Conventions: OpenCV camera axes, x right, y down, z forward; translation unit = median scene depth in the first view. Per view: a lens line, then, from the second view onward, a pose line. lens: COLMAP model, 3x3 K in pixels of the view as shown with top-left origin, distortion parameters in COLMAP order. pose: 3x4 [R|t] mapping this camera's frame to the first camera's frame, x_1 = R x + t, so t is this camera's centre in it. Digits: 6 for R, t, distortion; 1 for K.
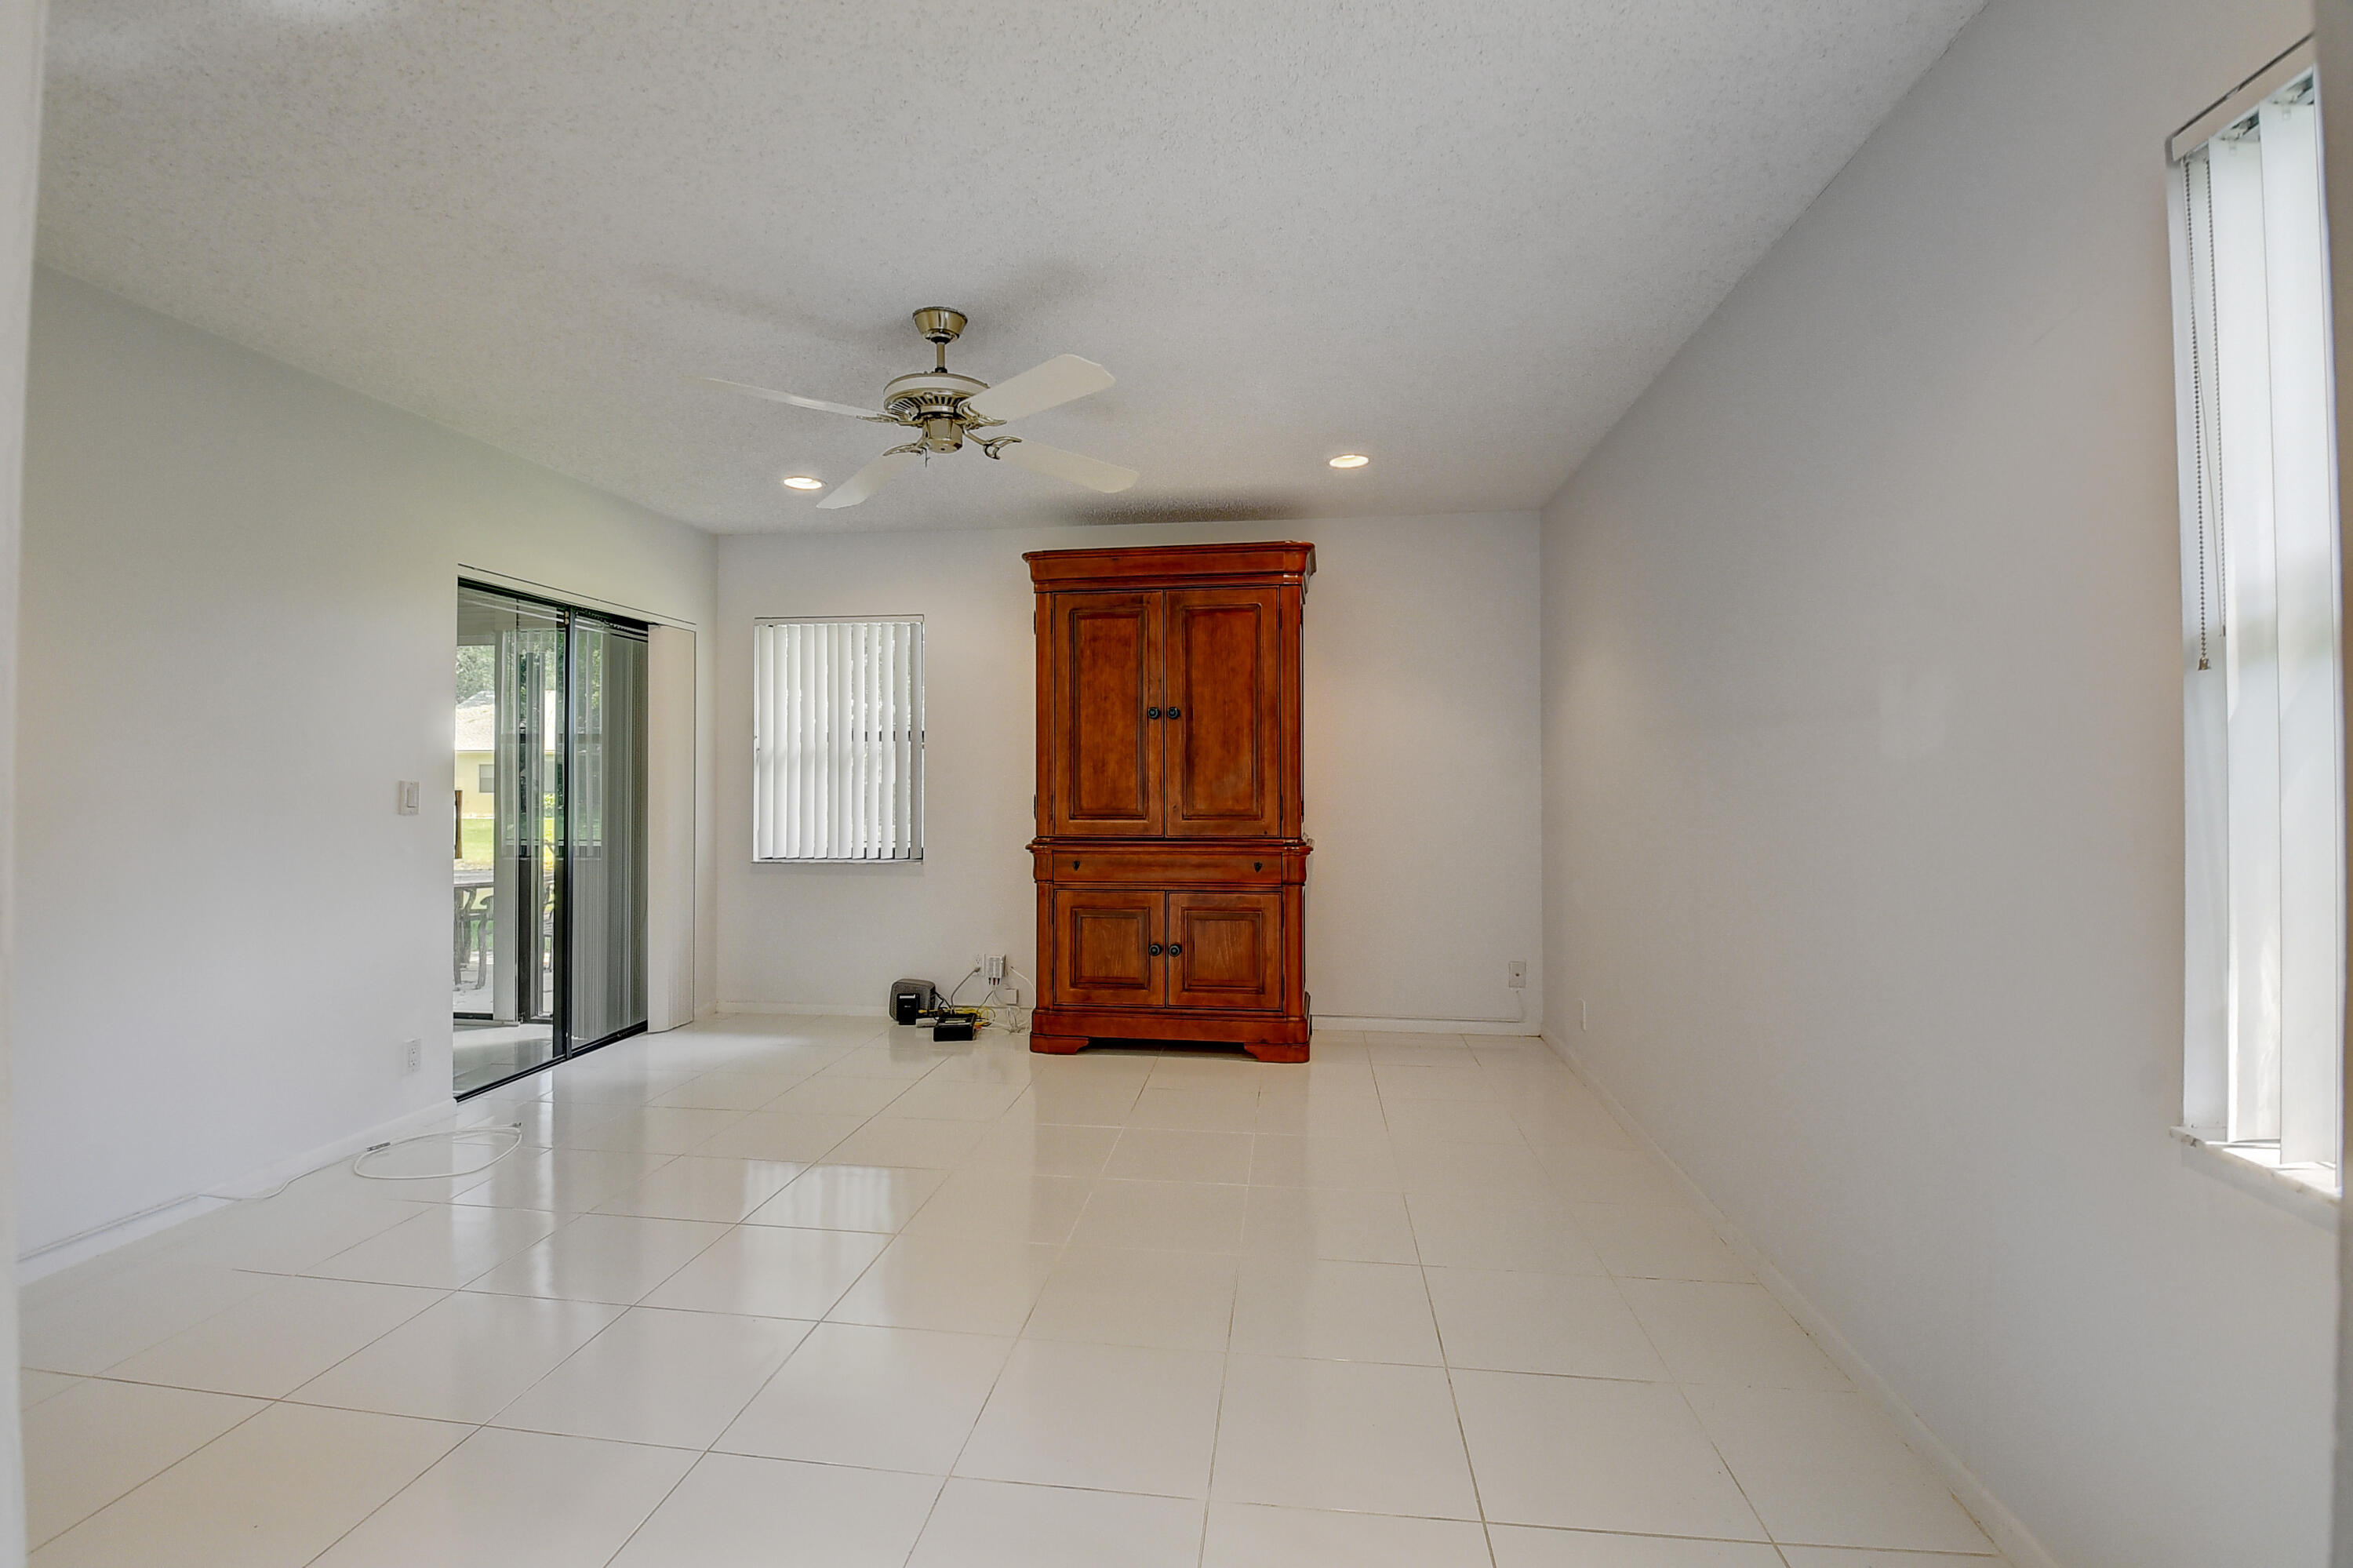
lens RADIAL K [[1058.1, 0, 1167.9], [0, 1058.1, 759.7], [0, 0, 1]] dist [-0.000388, -0.010037]
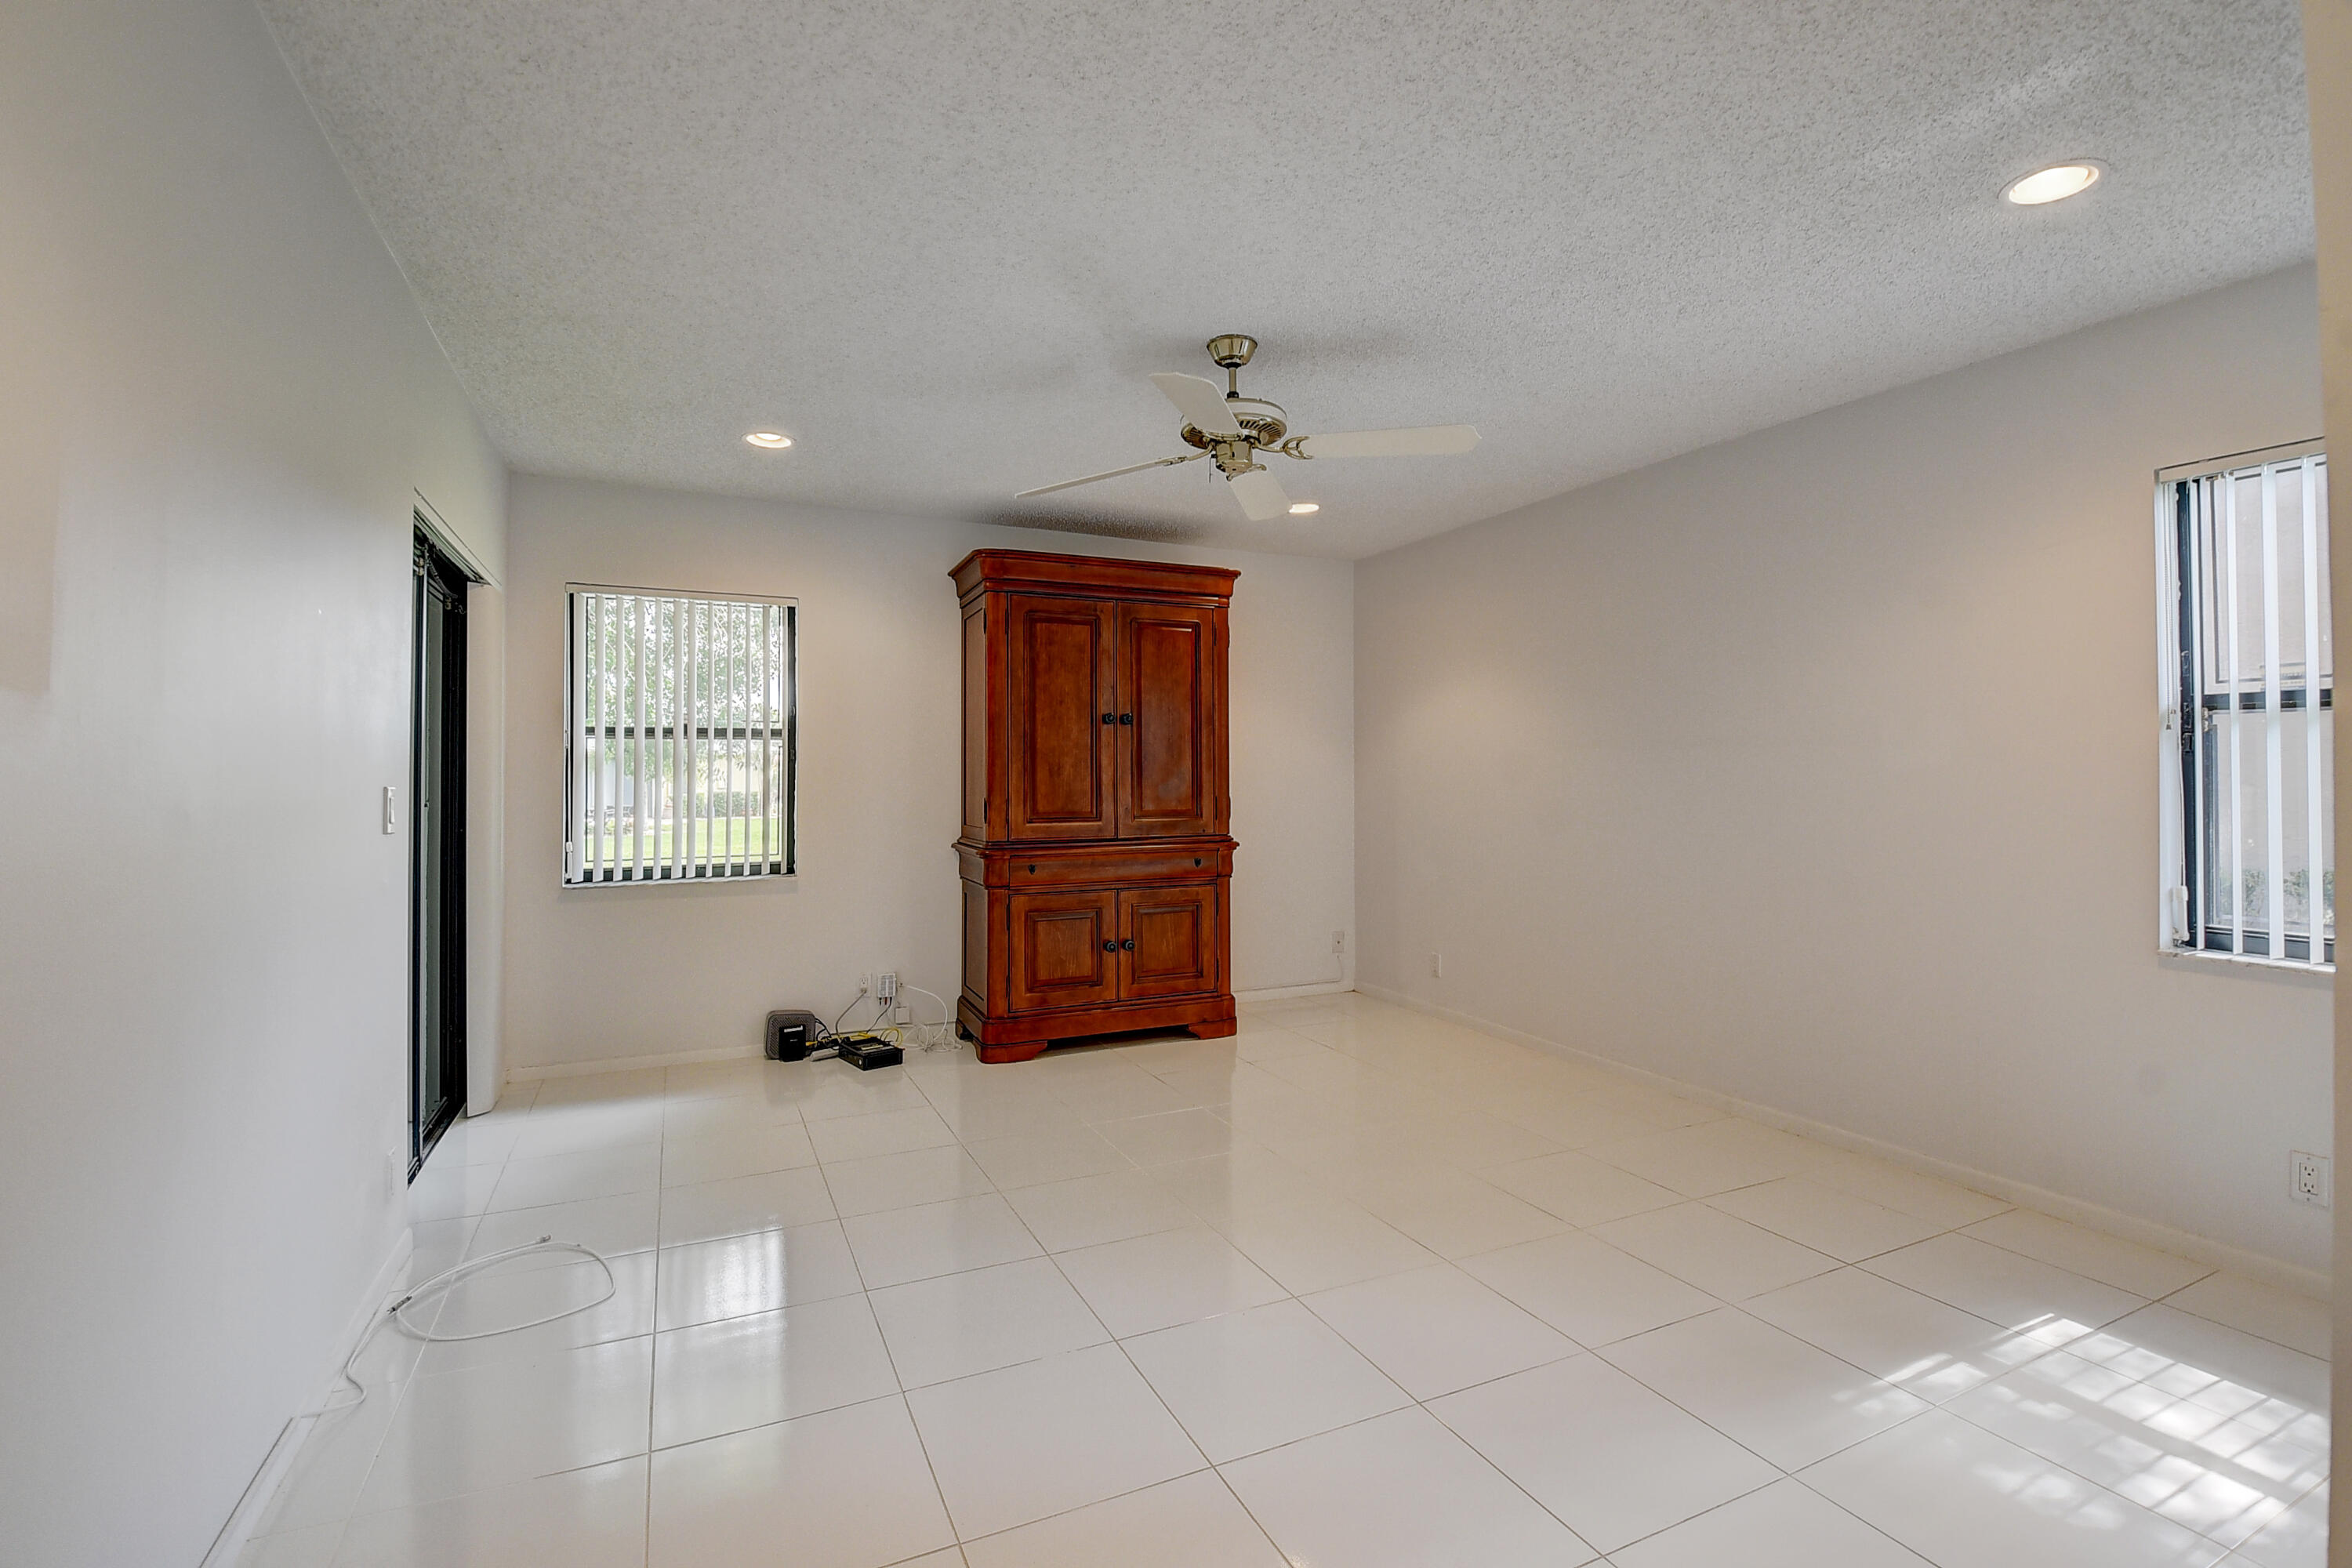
lens RADIAL K [[1057.6, 0, 1167.4], [0, 1057.6, 759.7], [0, 0, 1]] dist [-0.000388, -0.010037]
pose [[0.842102, 0.006006, 0.539285, -0.521843], [-0.005365, 0.999982, -0.002760, -0.001182], [-0.539291, -0.000569, 0.842119, 0.094536]]
